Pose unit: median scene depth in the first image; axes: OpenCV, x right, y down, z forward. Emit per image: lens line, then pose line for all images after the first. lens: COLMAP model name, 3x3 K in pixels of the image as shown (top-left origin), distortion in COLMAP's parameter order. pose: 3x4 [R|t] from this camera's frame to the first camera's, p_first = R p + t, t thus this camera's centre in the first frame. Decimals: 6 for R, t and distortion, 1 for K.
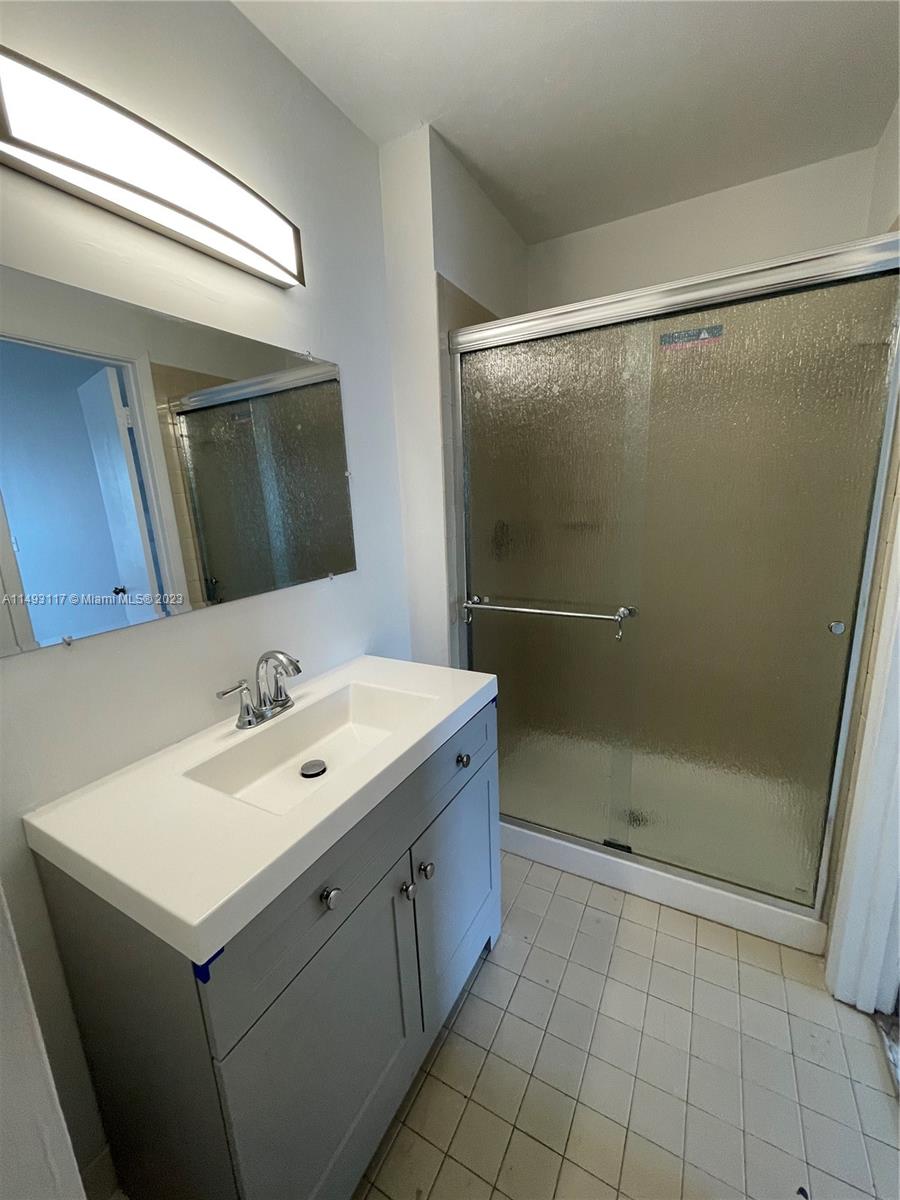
lens RADIAL K [[485.3, 0, 444.5], [0, 485.3, 602.1], [0, 0, 1]] dist [-0.000719, -0.000914]
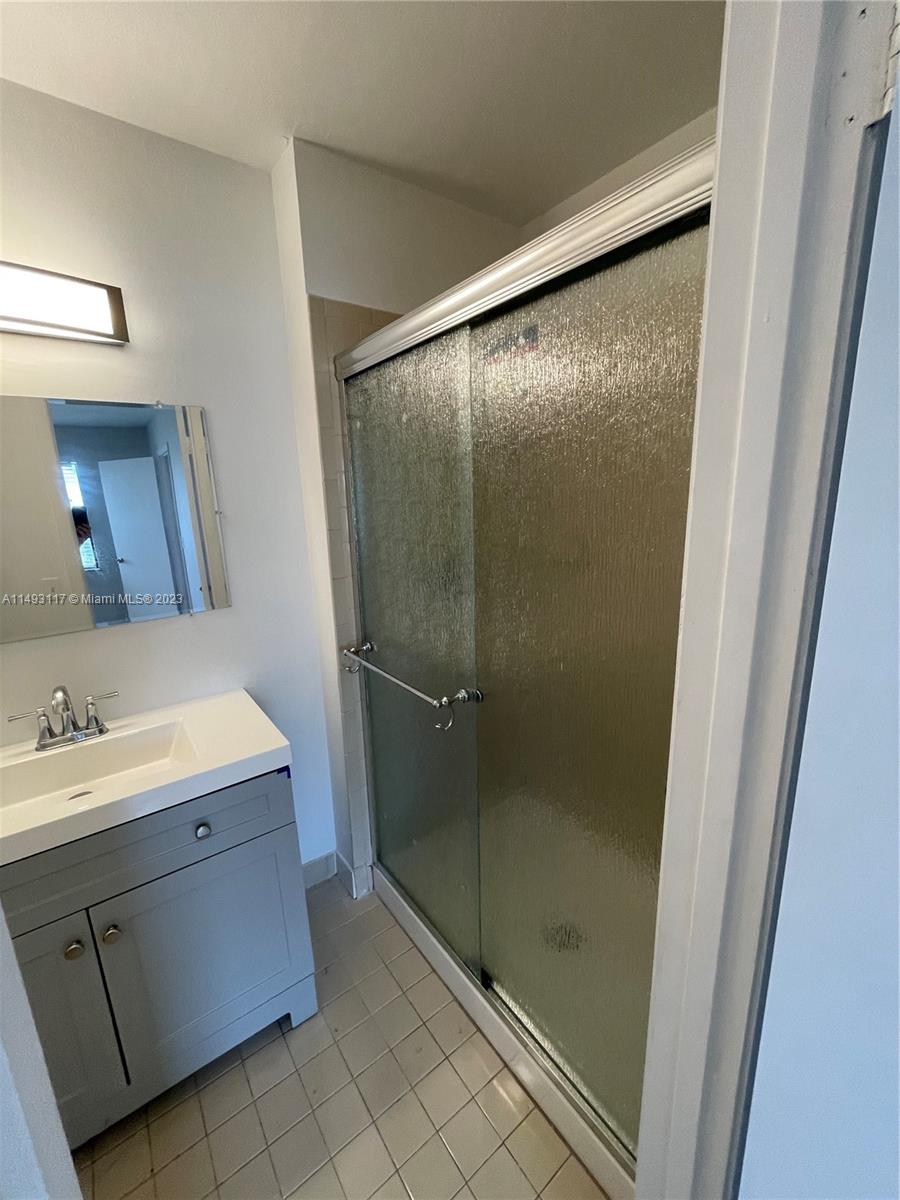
lens RADIAL K [[485.3, 0, 445.9], [0, 485.3, 601.9], [0, 0, 1]] dist [-0.000719, -0.000914]
pose [[0.907456, 0.100450, -0.407963, 0.690533], [-0.089188, 0.994925, 0.046589, -0.177485], [0.410572, -0.005892, 0.911809, 0.280422]]
